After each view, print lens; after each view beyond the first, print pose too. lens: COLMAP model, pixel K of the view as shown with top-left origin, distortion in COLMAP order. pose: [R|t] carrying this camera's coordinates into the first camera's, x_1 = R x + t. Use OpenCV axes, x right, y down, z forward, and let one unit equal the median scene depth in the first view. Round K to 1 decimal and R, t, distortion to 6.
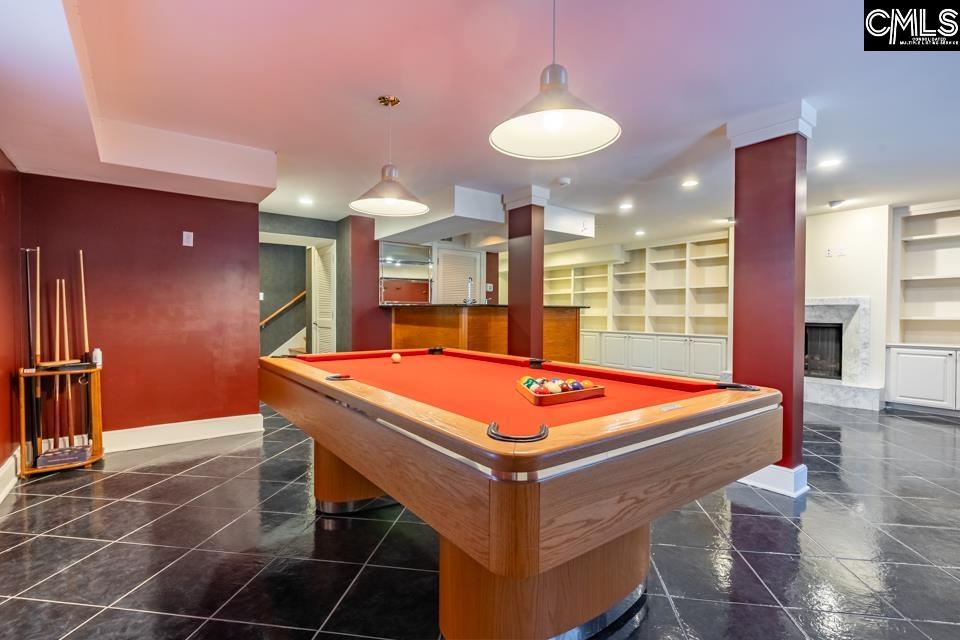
lens RADIAL K [[460.0, 0, 480.0], [0, 460.0, 320.0], [0, 0, 1]] dist [-0.000352, -0.000024]
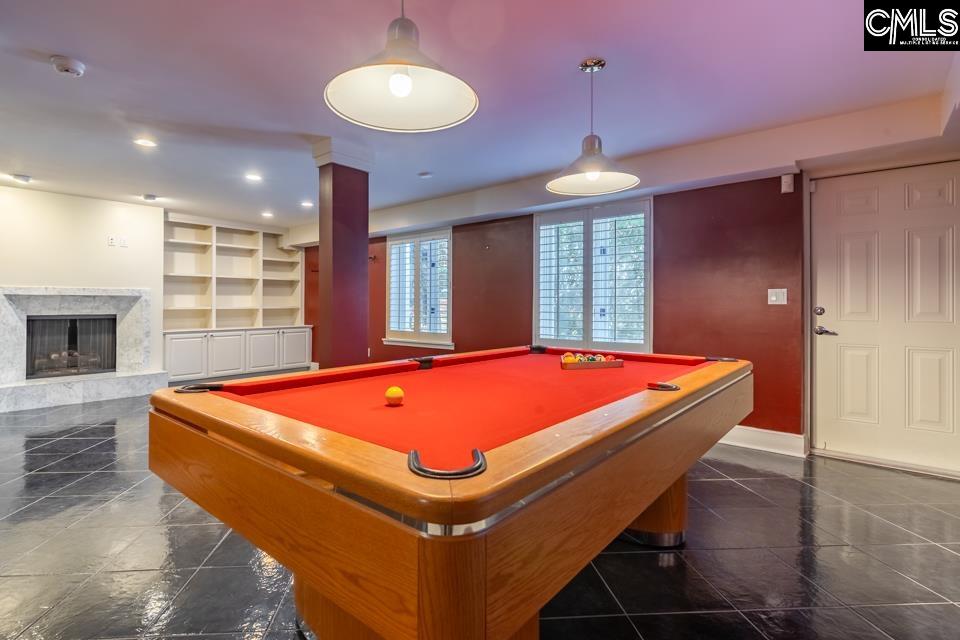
lens RADIAL K [[468.8, 0, 450.8], [0, 468.8, 301.8], [0, 0, 1]] dist [0.000664, 0.000099]
pose [[-0.196550, -0.000031, 0.980494, -0.365802], [0.015441, 0.999876, 0.003127, -0.012830], [-0.980372, 0.015755, -0.196525, 0.518992]]
